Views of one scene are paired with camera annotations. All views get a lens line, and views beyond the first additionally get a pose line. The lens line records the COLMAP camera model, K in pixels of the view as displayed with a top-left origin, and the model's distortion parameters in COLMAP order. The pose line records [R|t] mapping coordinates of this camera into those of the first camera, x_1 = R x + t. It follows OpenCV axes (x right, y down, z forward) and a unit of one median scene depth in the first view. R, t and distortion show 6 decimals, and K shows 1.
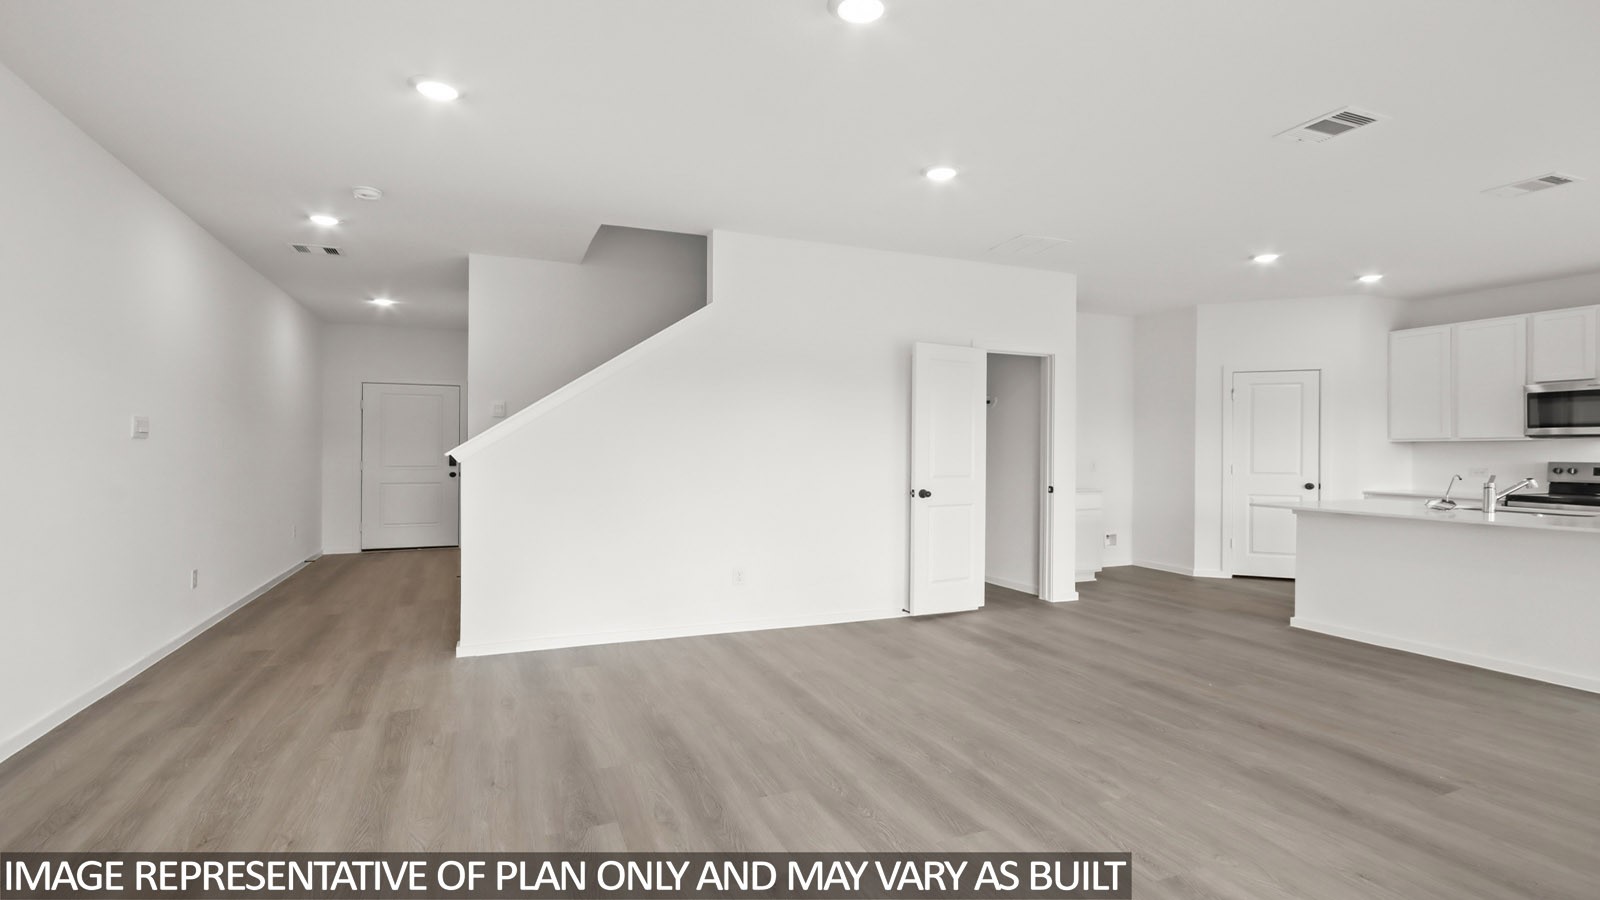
lens RADIAL K [[770.0, 0, 800.0], [0, 770.0, 450.0], [0, 0, 1]] dist [0.001154, 0.000121]
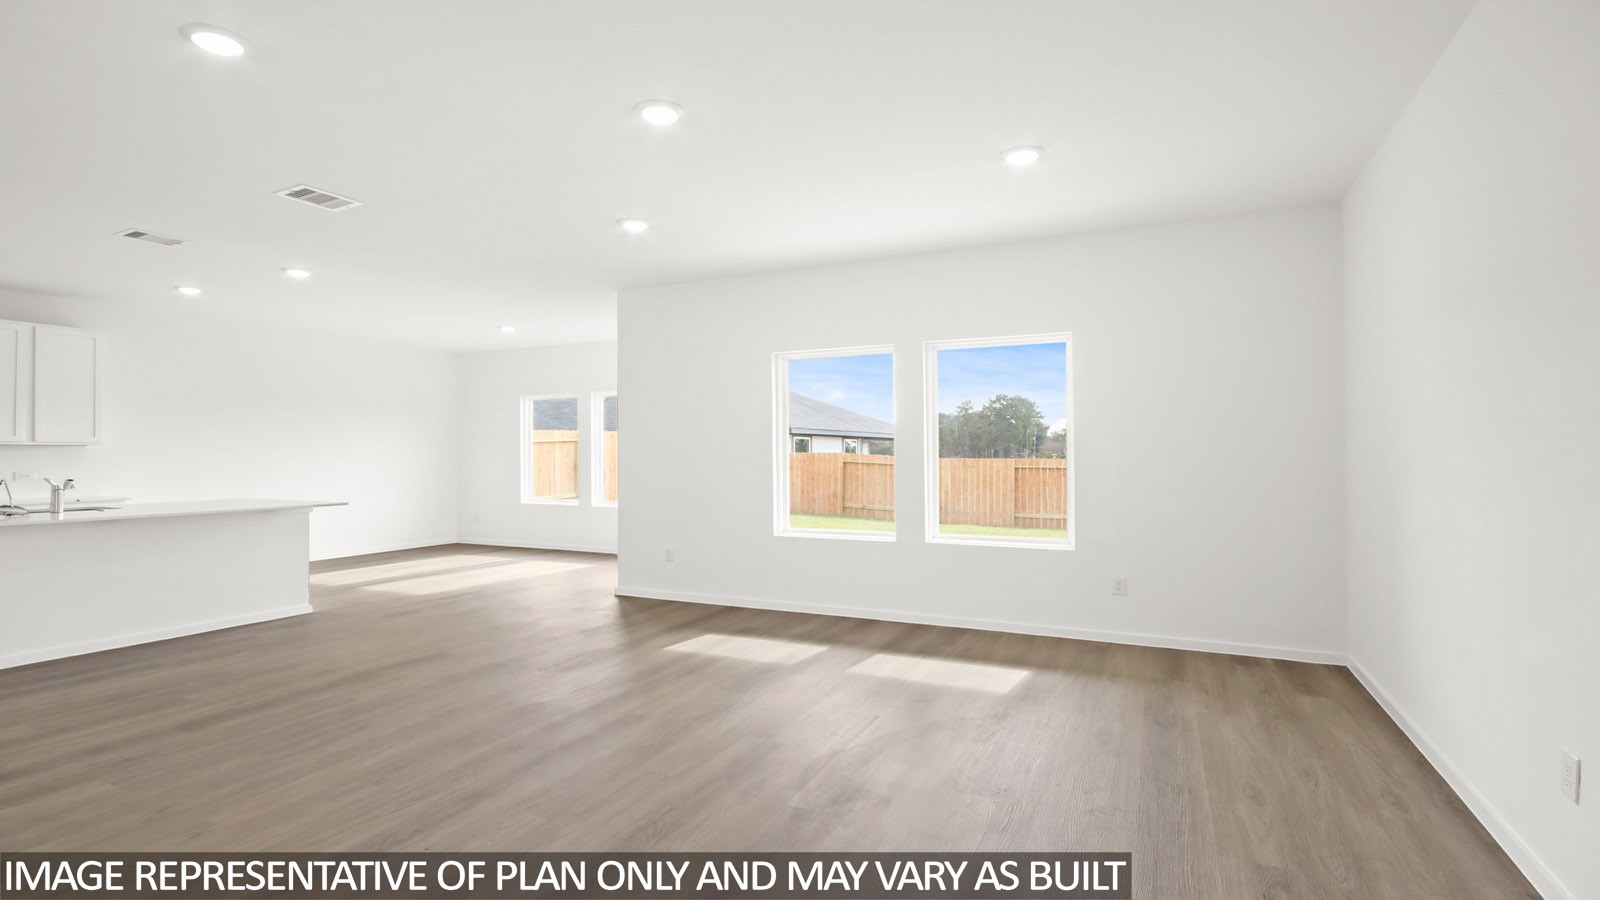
lens RADIAL K [[770.0, 0, 800.0], [0, 770.0, 450.0], [0, 0, 1]] dist [0.001154, 0.000121]
pose [[-0.679395, 0.004386, 0.733760, -0.740885], [0.000658, 0.999985, -0.005368, -0.001373], [-0.733772, -0.003164, -0.679388, 1.225134]]
